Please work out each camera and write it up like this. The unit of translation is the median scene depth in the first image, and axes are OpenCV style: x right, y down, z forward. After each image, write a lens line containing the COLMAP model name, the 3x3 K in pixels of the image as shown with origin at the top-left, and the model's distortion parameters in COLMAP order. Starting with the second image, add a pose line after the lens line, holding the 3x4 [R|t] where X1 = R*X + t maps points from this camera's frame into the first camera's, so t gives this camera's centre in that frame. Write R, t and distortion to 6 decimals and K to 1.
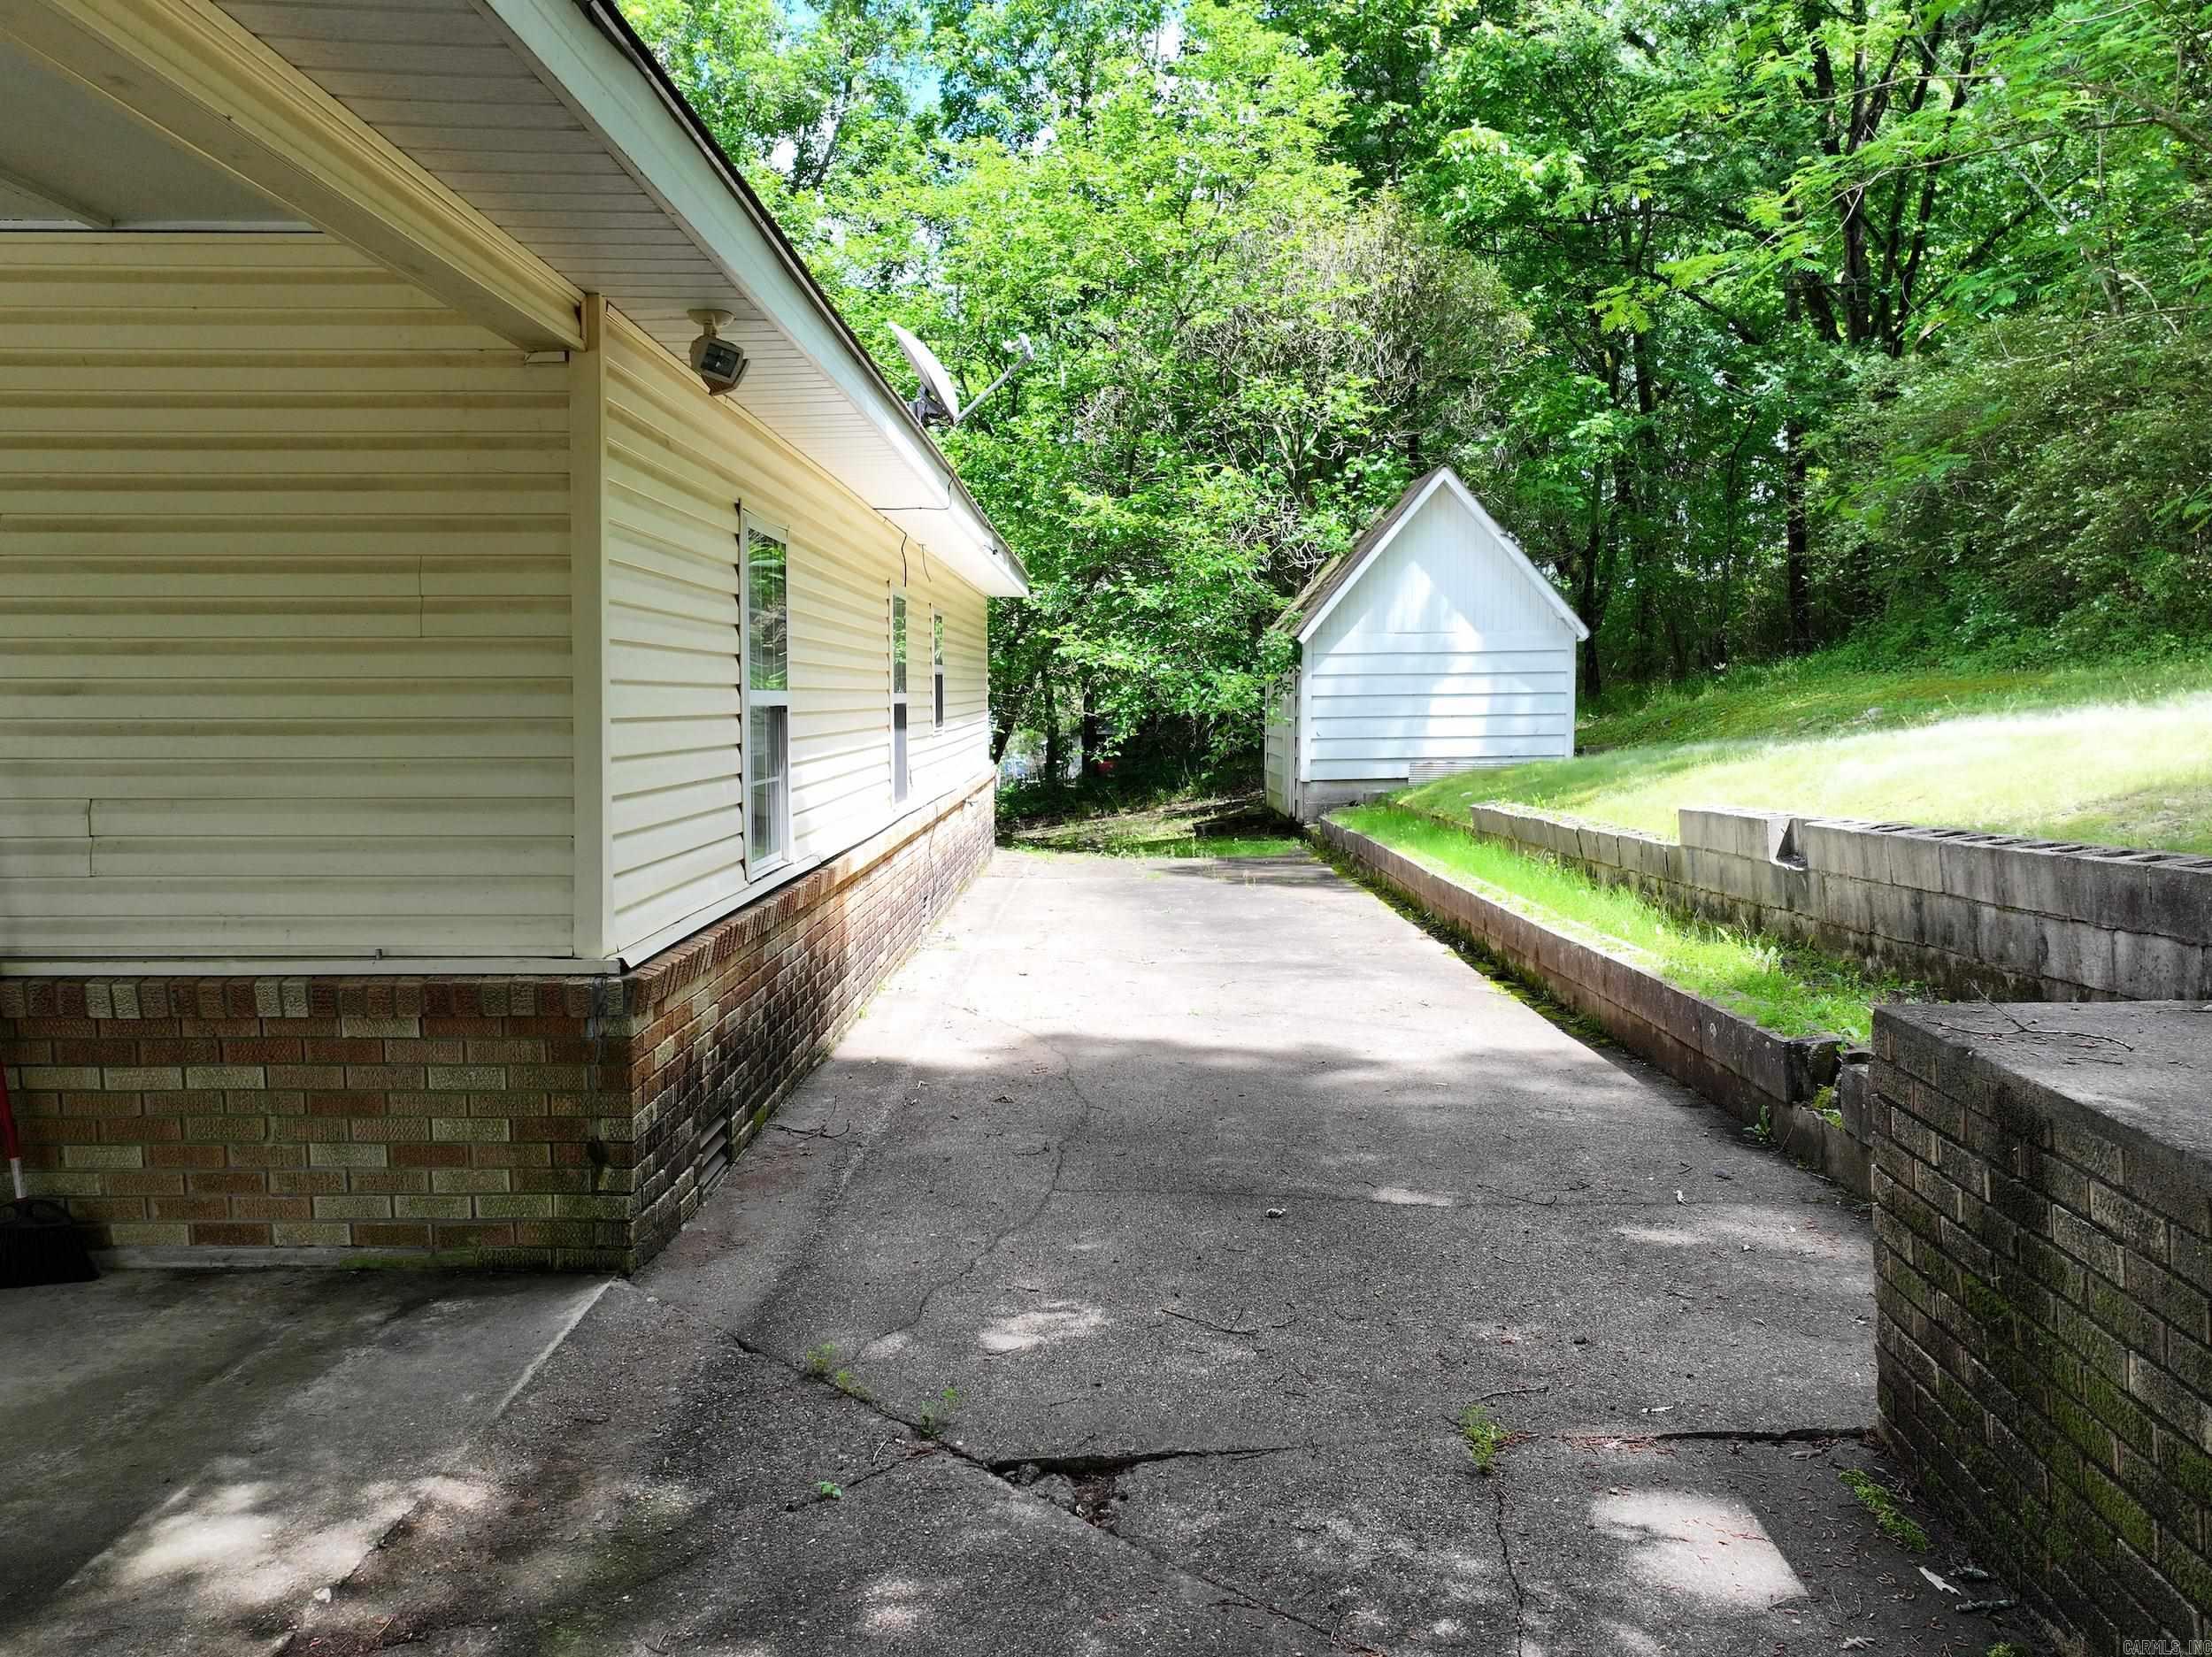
lens RADIAL K [[1727.4, 0, 1100.5], [0, 1727.4, 832.0], [0, 0, 1]] dist [-0.002754, 0.012856]
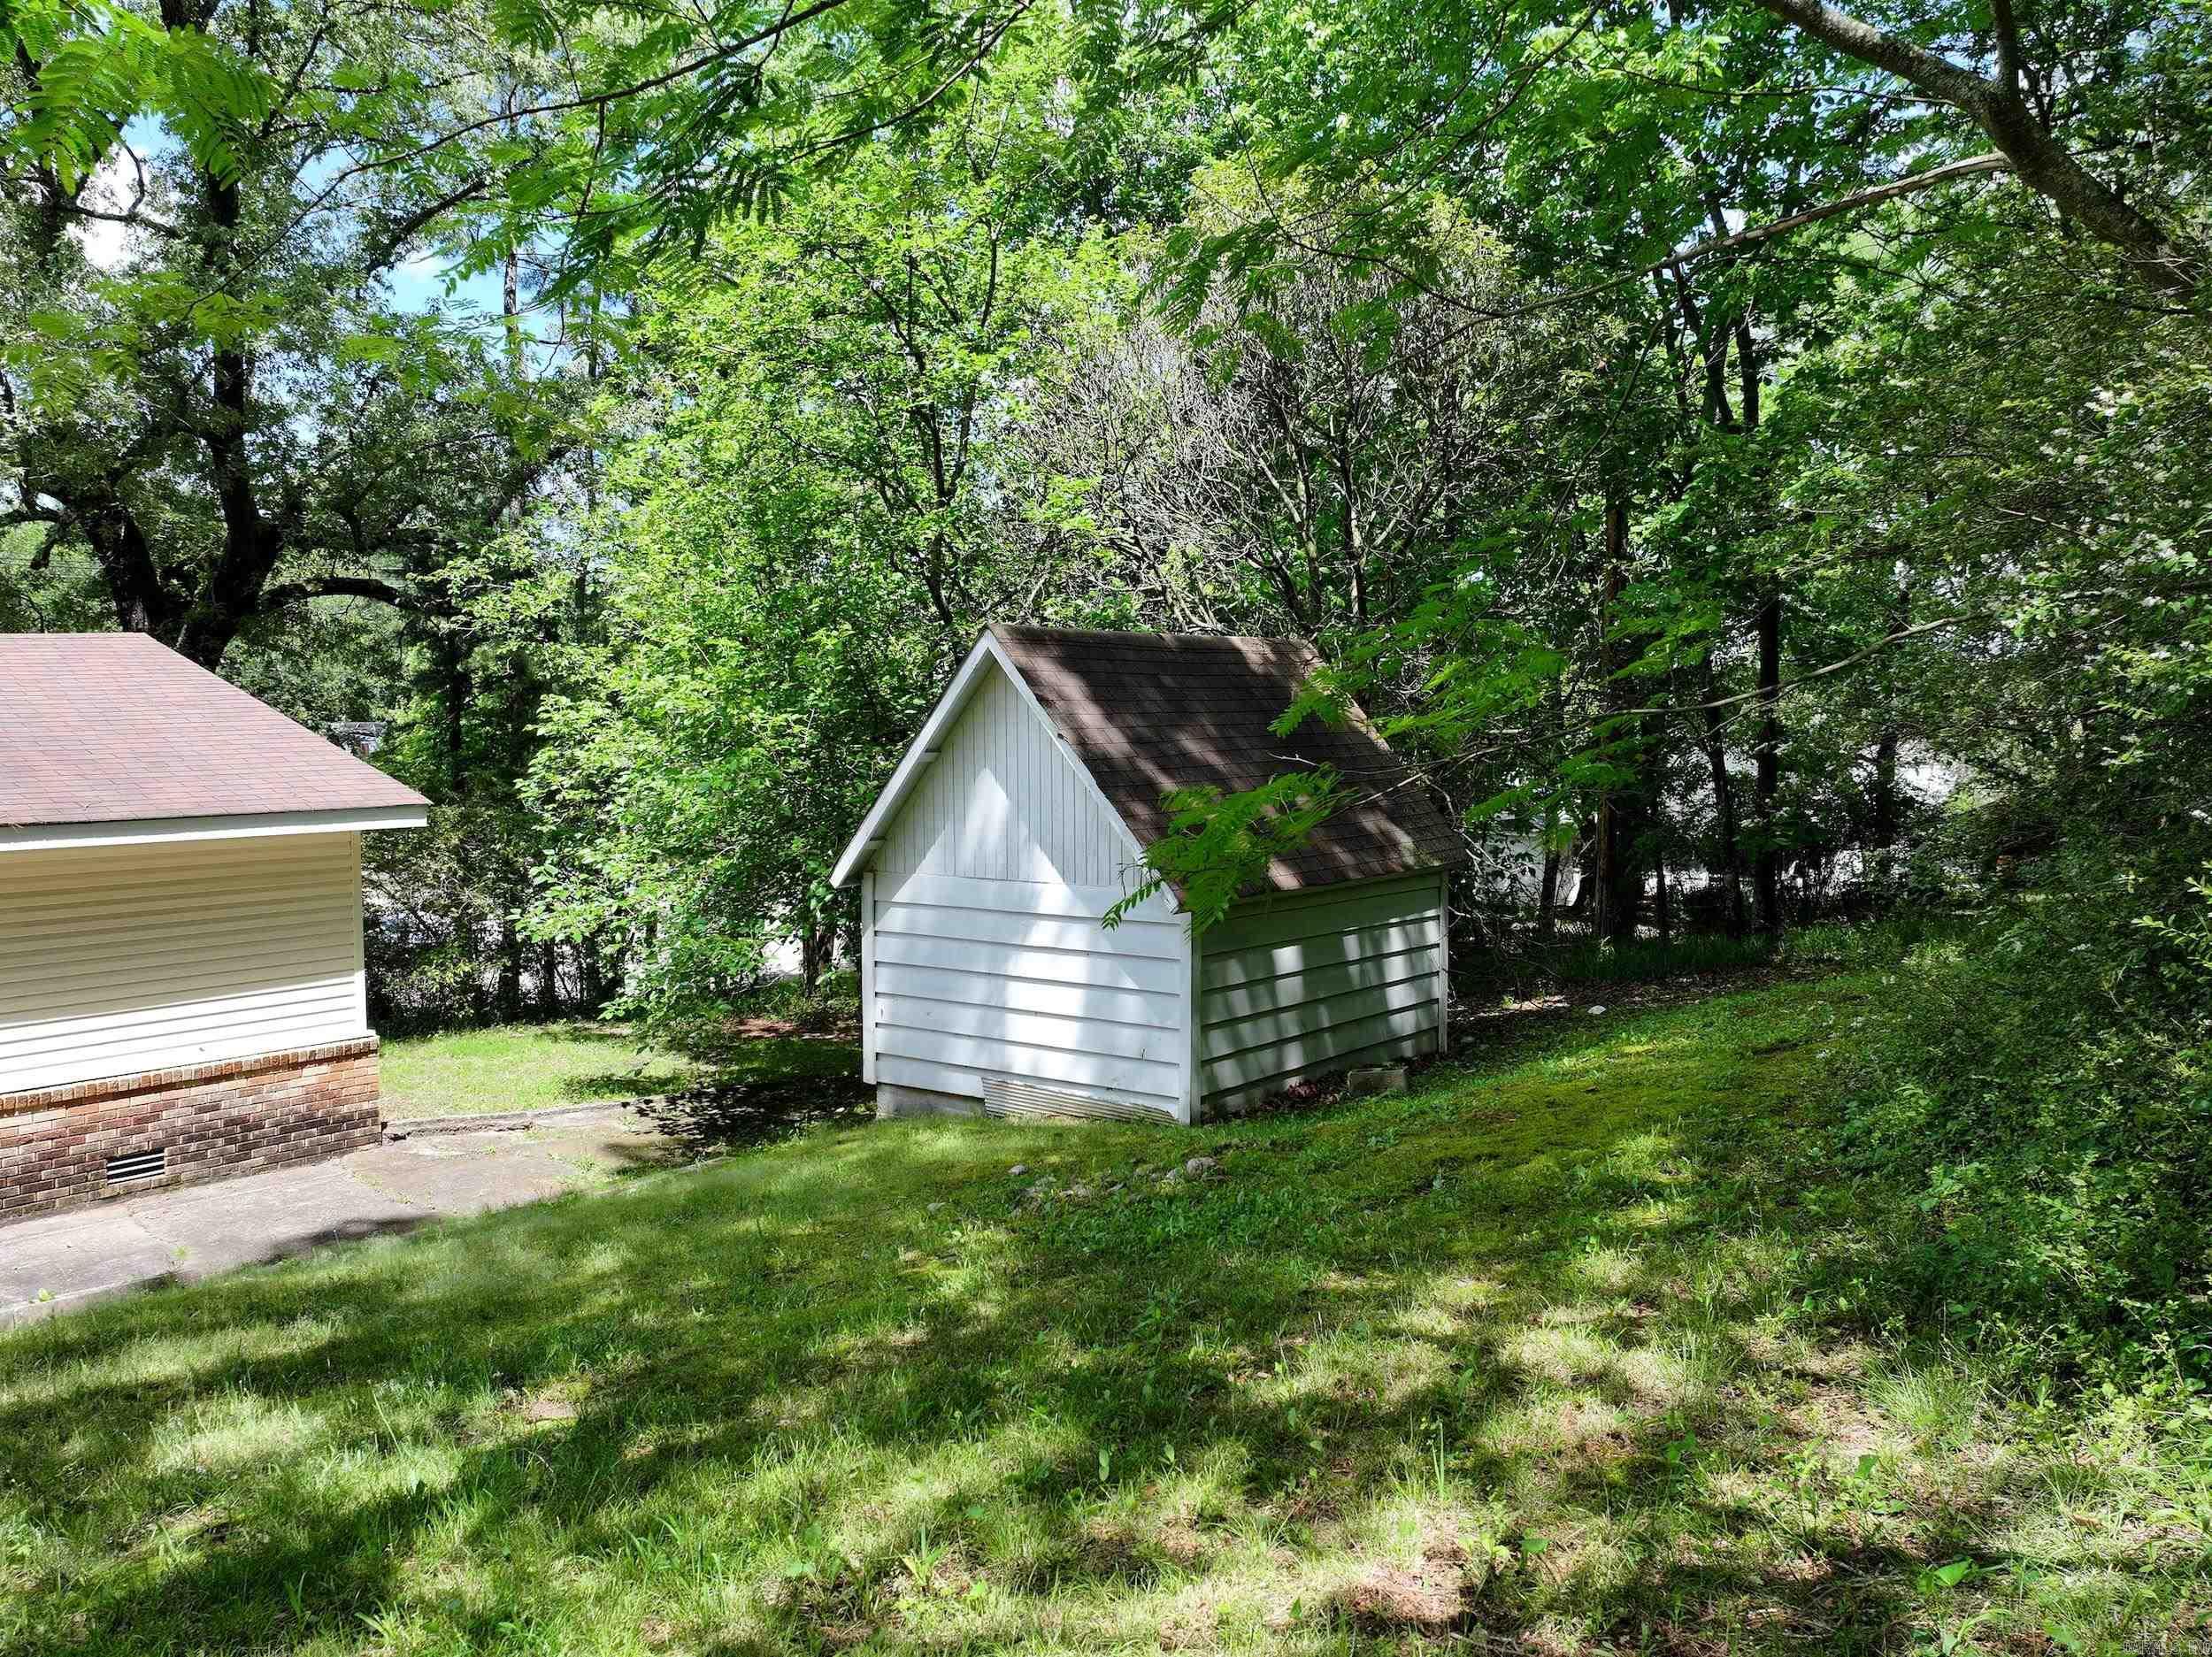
lens RADIAL K [[1744.4, 0, 1103.4], [0, 1744.4, 823.9], [0, 0, 1]] dist [-0.008651, 0.030746]
pose [[0.784623, 0.044995, -0.618338, 1.308989], [-0.052606, 0.998598, 0.005913, -0.300254], [0.617737, 0.027889, 0.785890, 1.079760]]
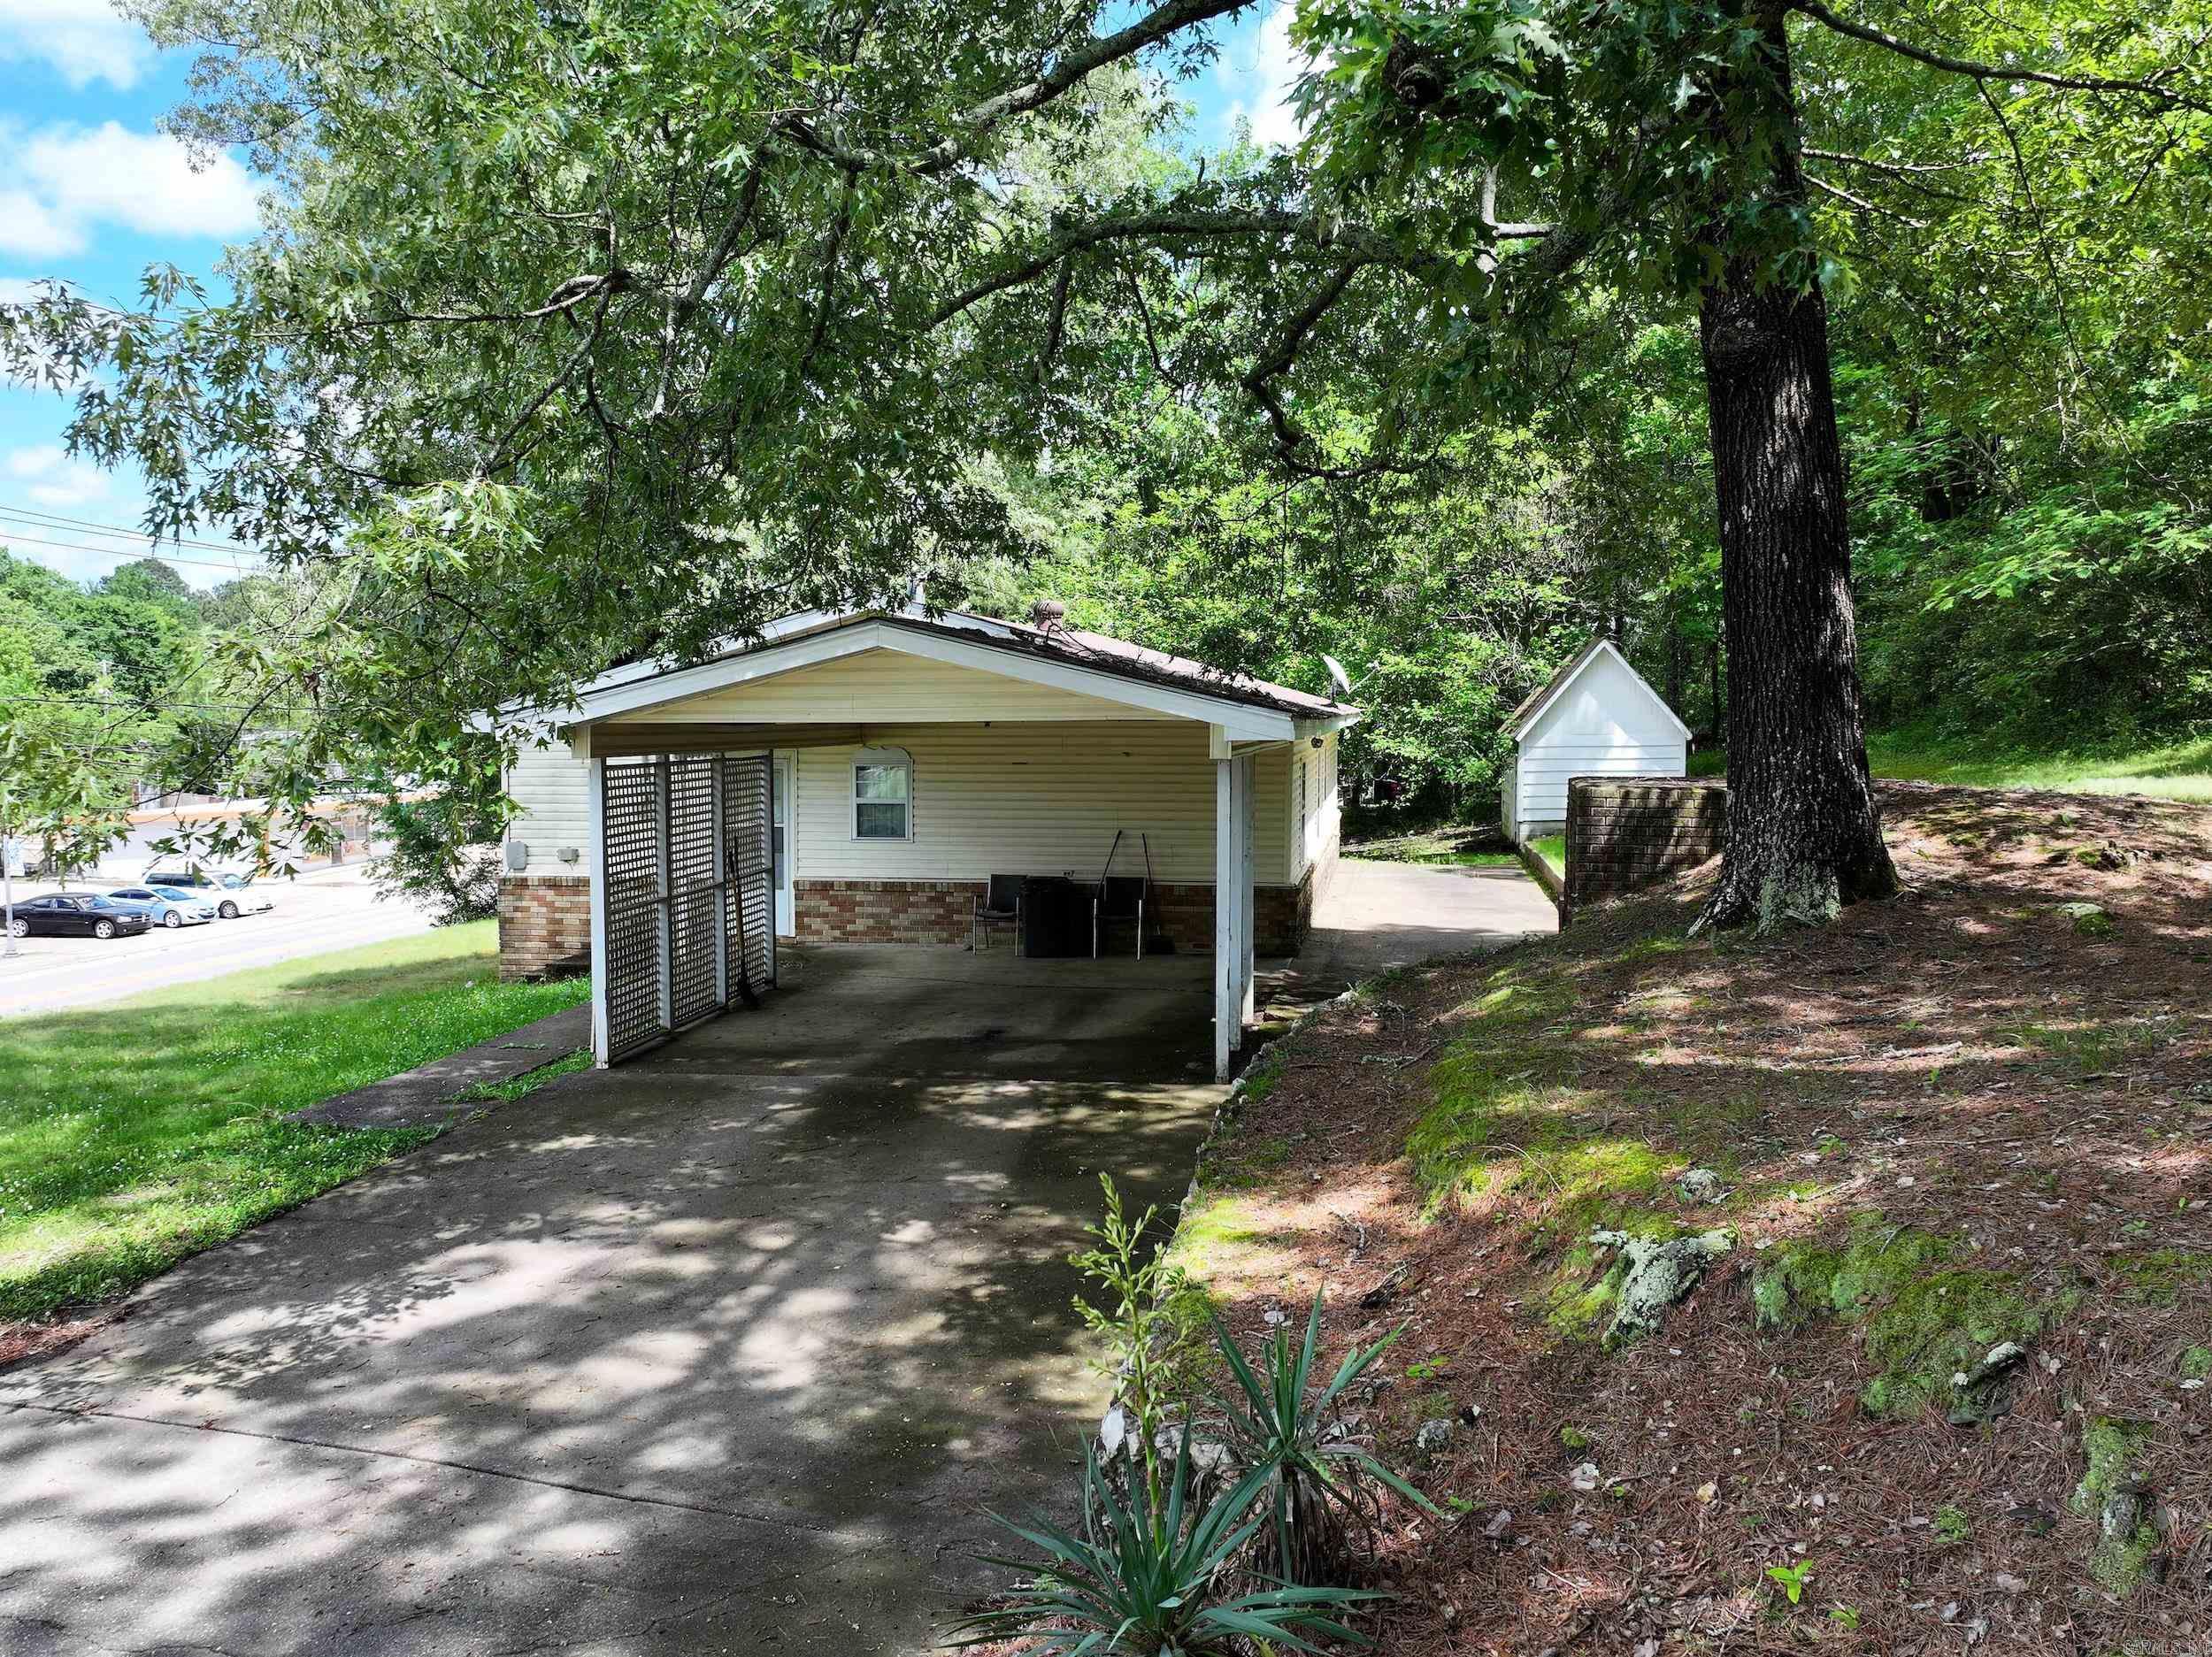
lens RADIAL K [[1712.6, 0, 1097.8], [0, 1712.6, 831.4], [0, 0, 1]] dist [0.017757, 0.004518]
pose [[0.986170, 0.012189, -0.165286, -0.026514], [-0.012917, 0.999911, -0.003329, -0.016962], [0.165230, 0.005418, 0.986240, -1.569862]]
